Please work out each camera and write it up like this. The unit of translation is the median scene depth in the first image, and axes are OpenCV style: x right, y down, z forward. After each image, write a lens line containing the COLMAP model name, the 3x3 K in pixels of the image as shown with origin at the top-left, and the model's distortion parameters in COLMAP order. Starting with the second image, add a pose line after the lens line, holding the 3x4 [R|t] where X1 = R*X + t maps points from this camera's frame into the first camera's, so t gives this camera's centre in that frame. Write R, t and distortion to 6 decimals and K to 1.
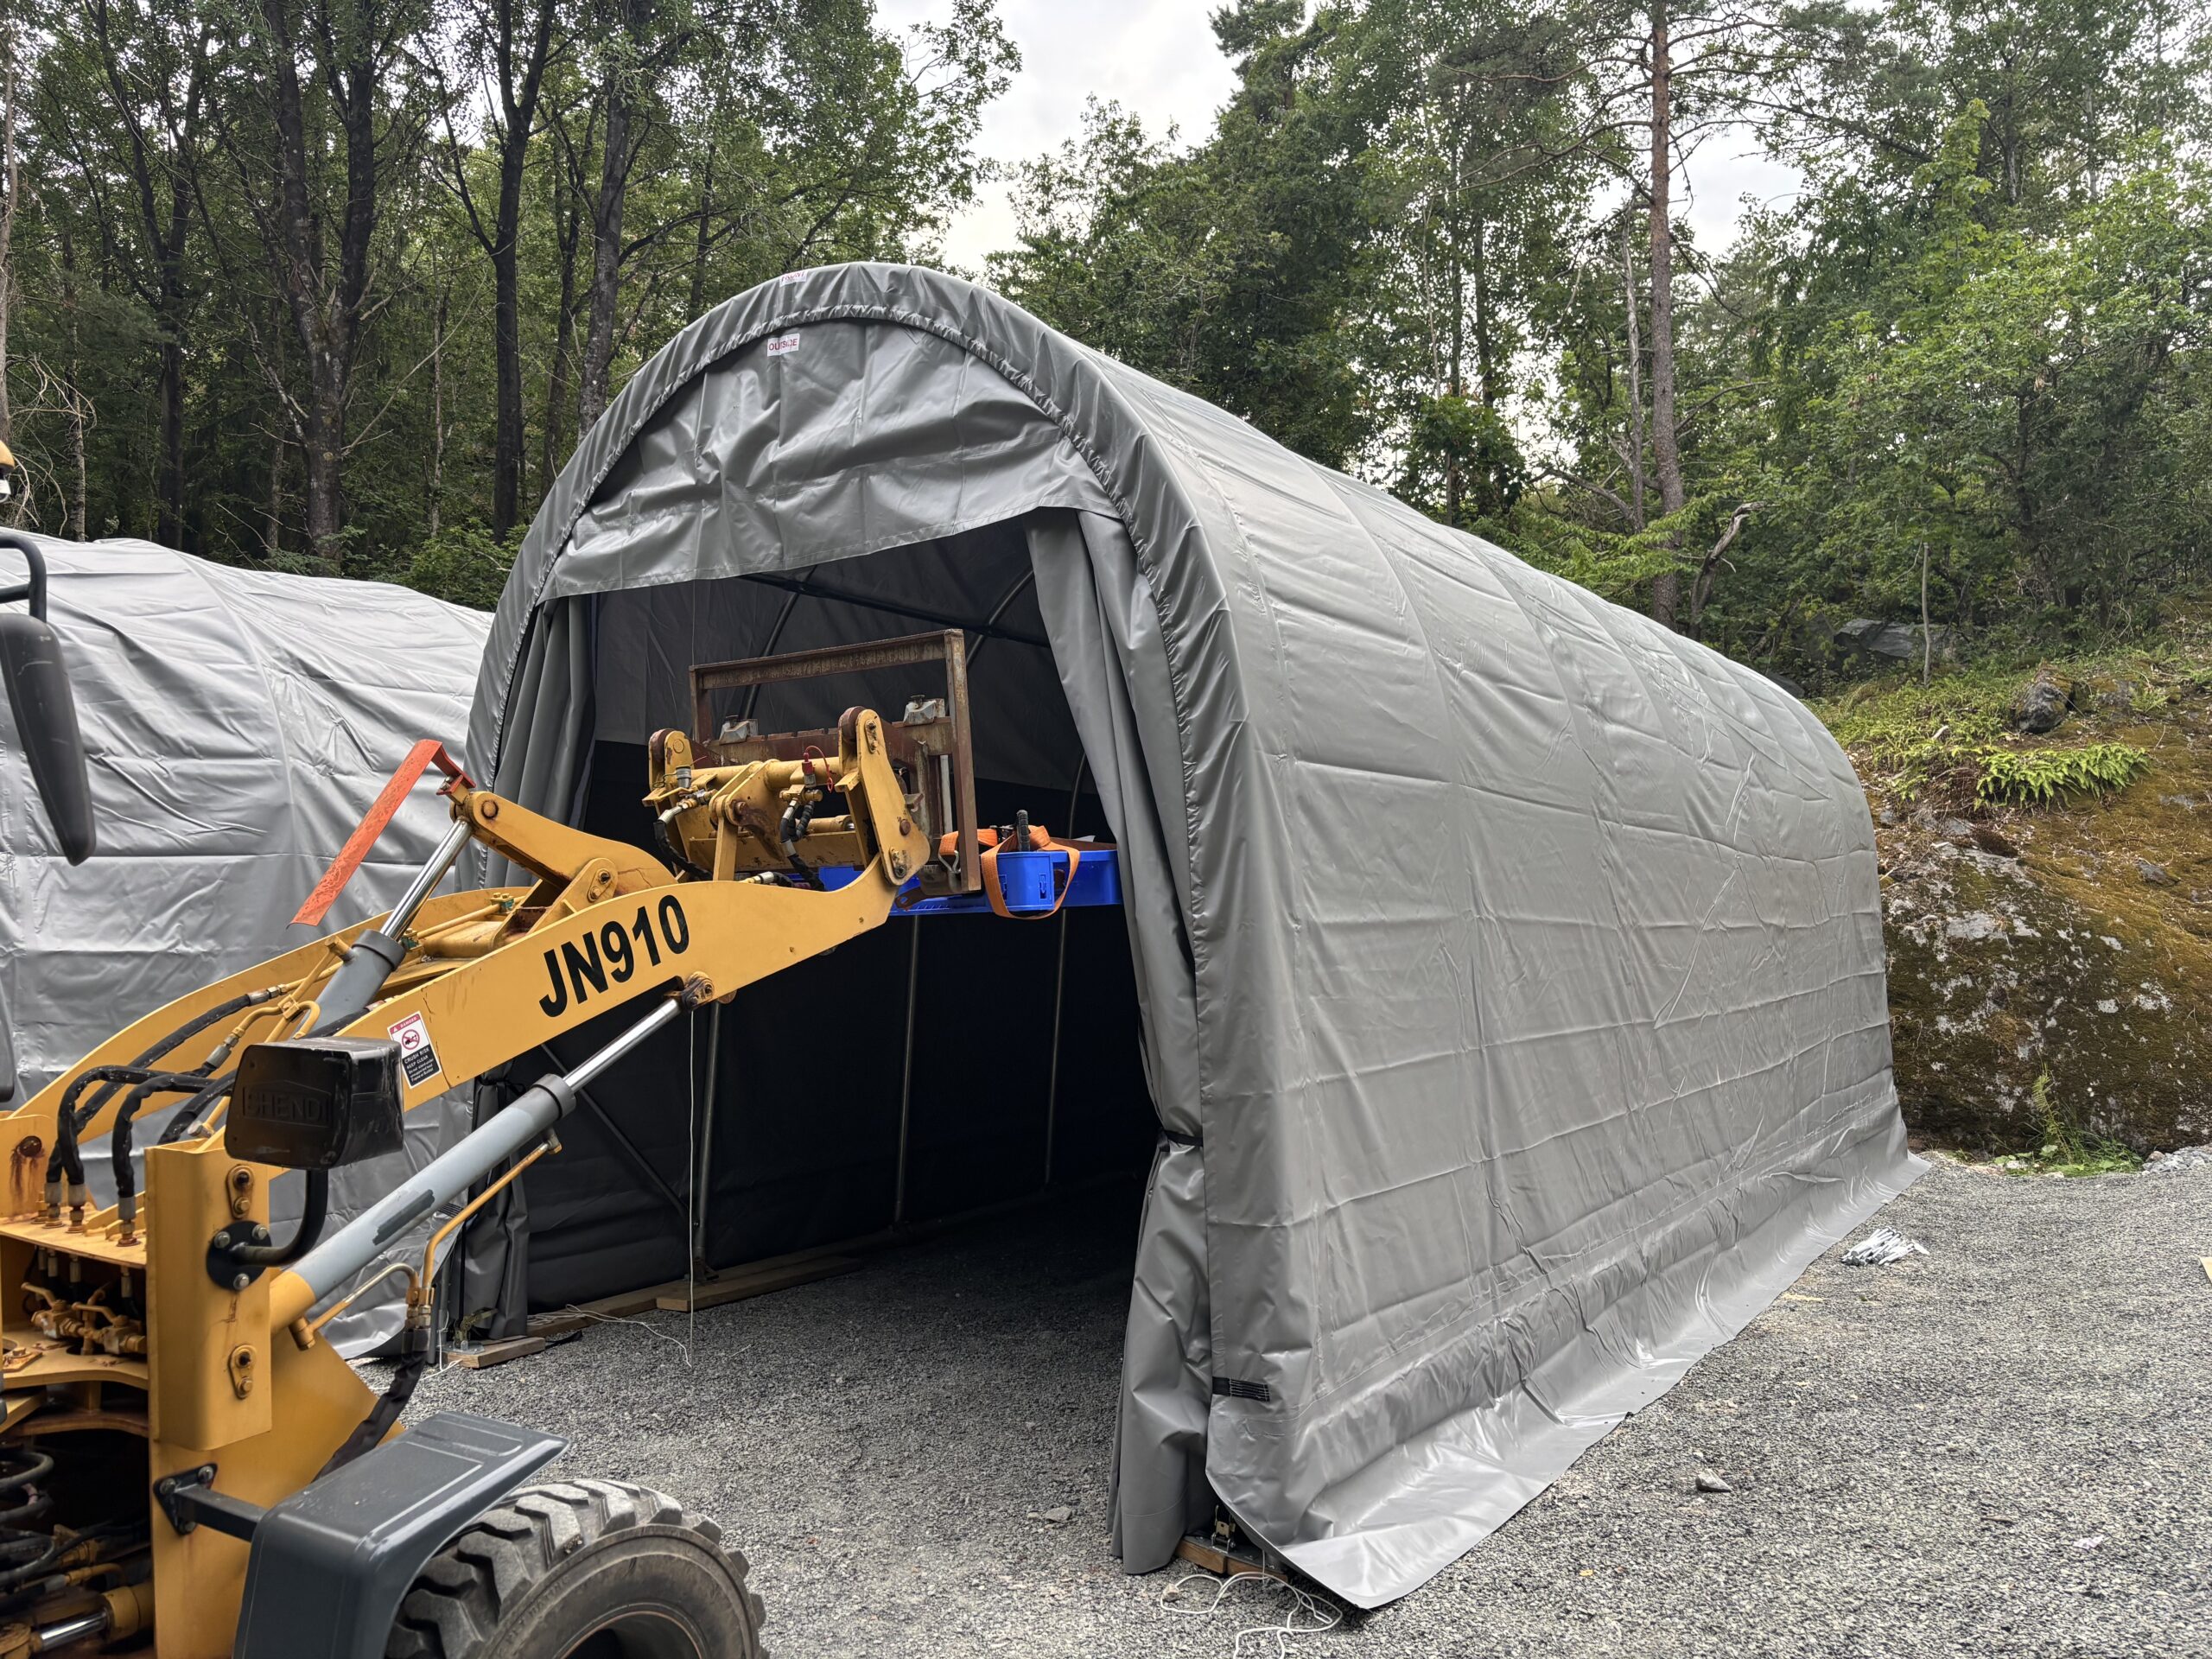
lens RADIAL K [[1580.7, 0, 1106.0], [0, 1580.7, 829.5], [0, 0, 1]] dist [0.014700, -0.004027]
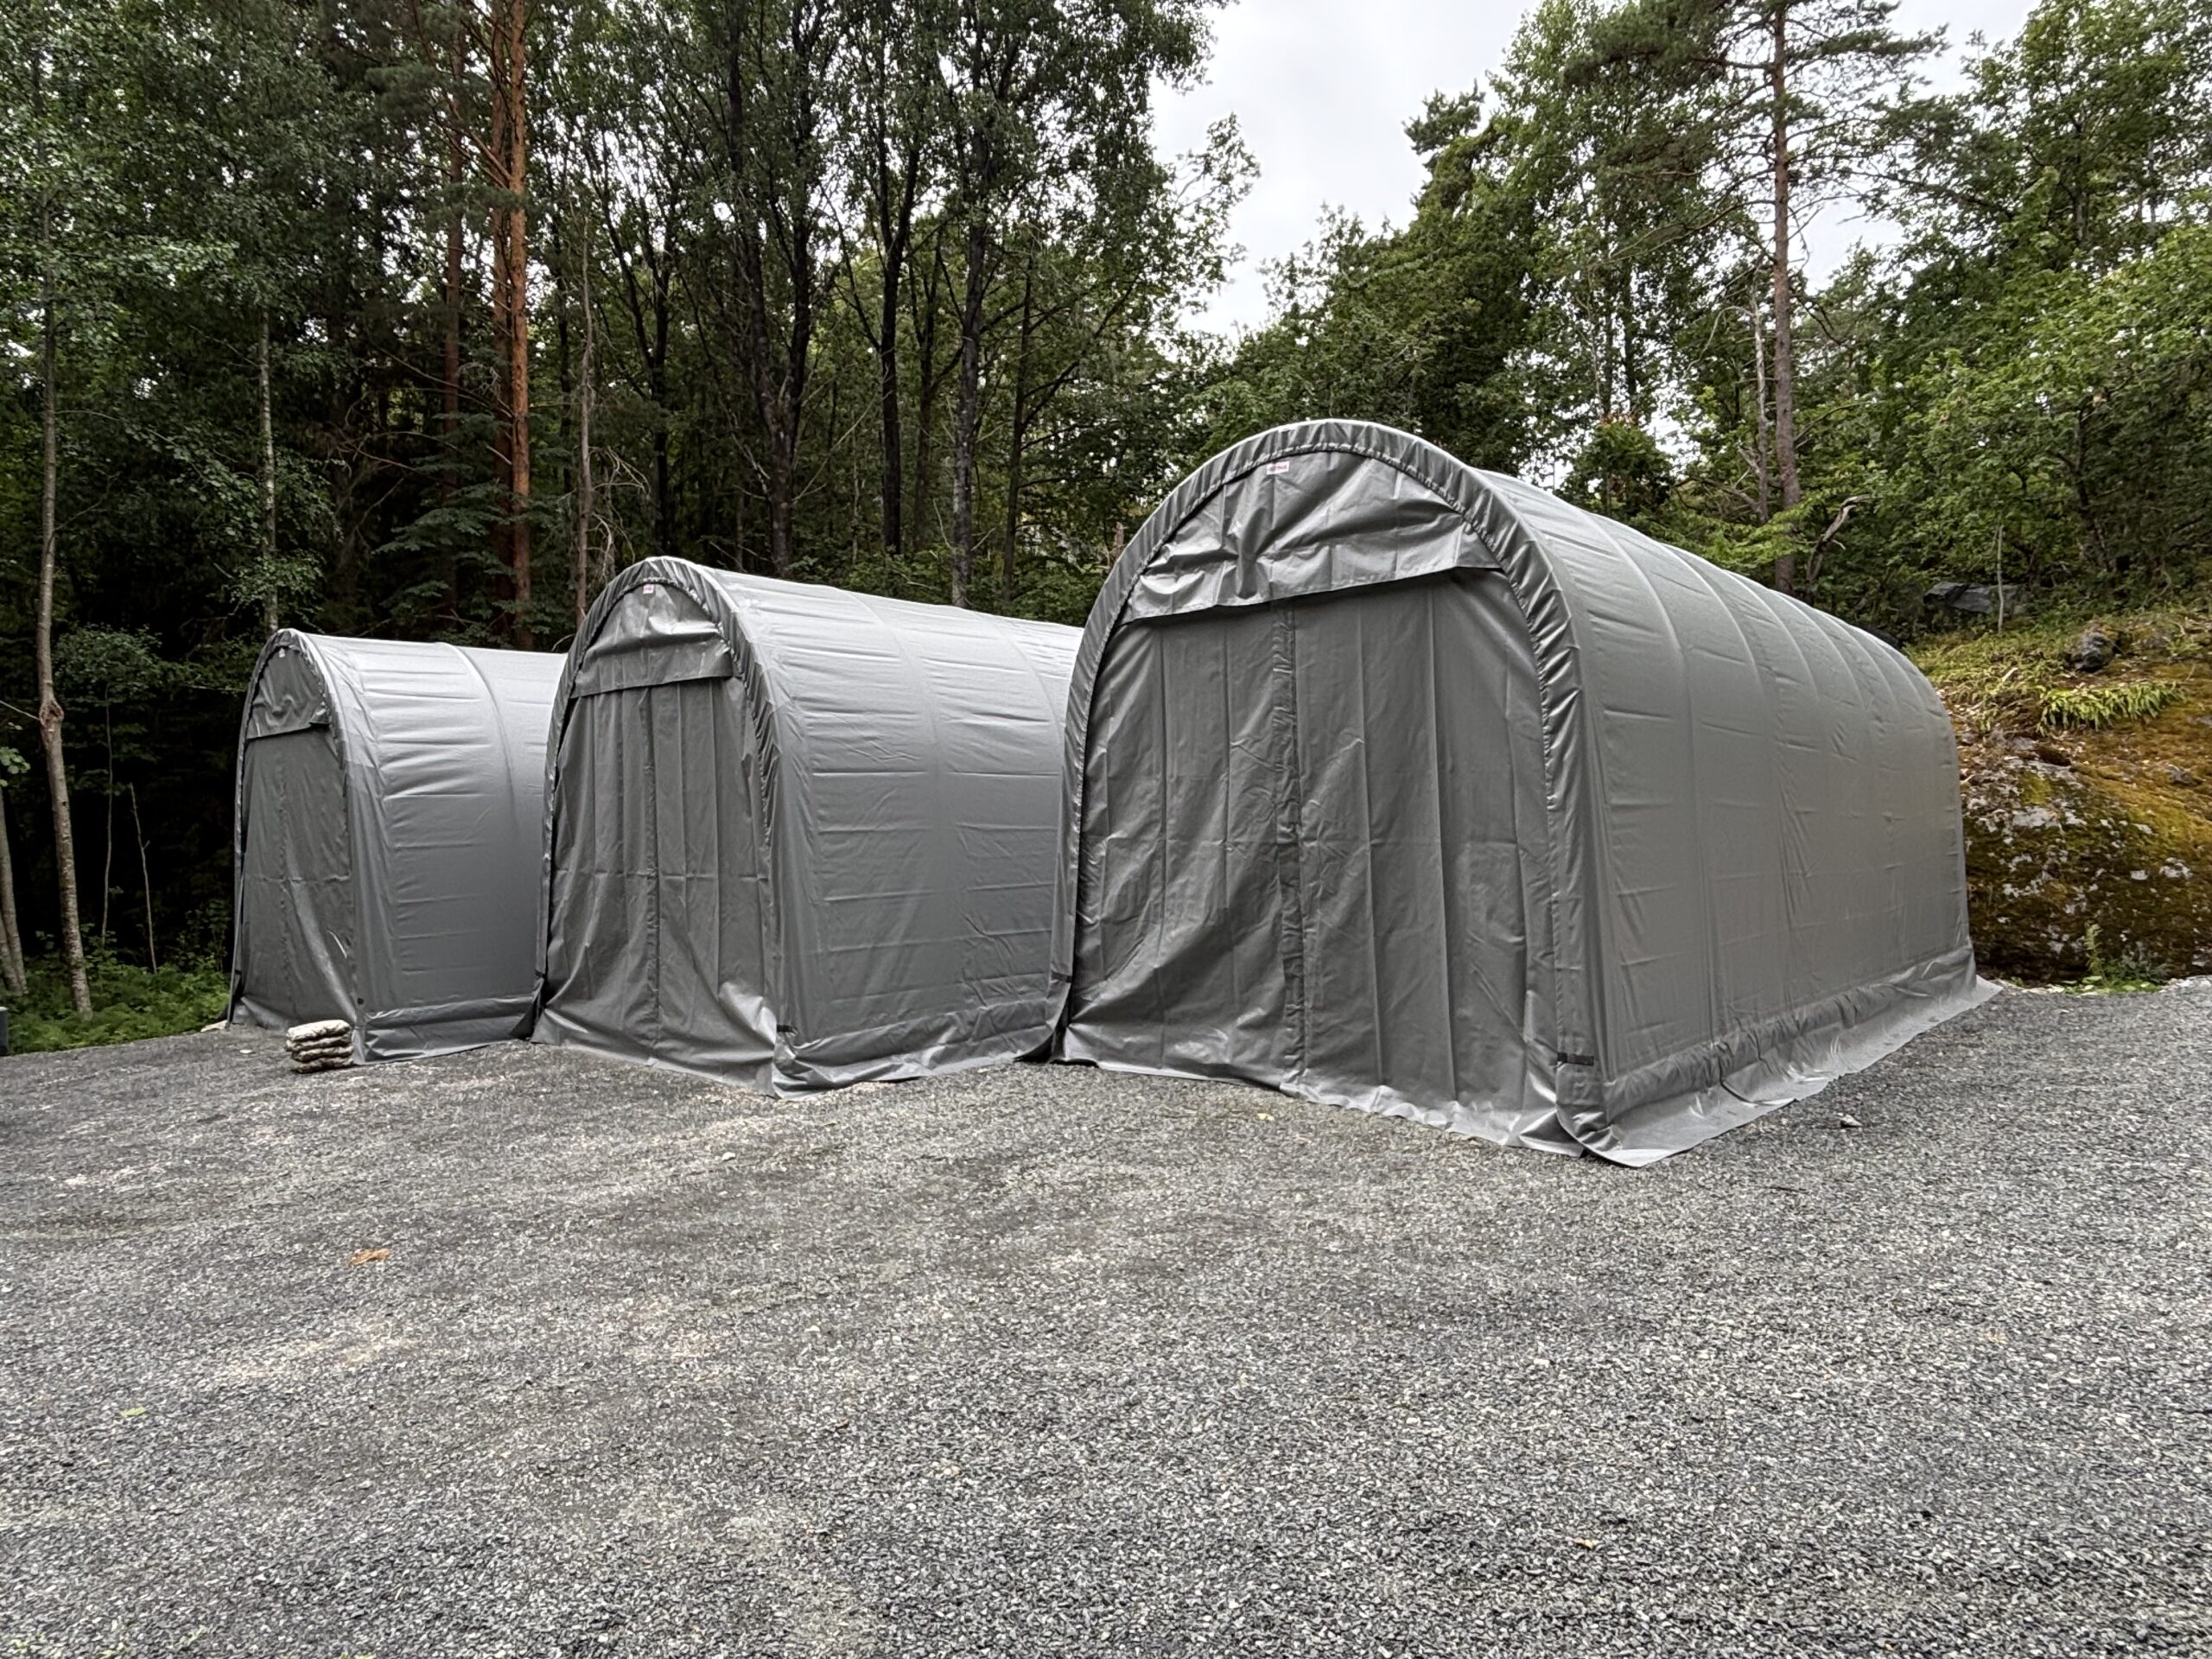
lens RADIAL K [[1267.7, 0, 1106.0], [0, 1267.7, 829.5], [0, 0, 1]] dist [-0.010662, 0.001018]
pose [[0.990170, -0.008967, -0.139580, -0.070205], [0.016015, 0.998648, 0.049454, 0.004567], [0.138948, -0.051203, 0.988975, -0.140678]]
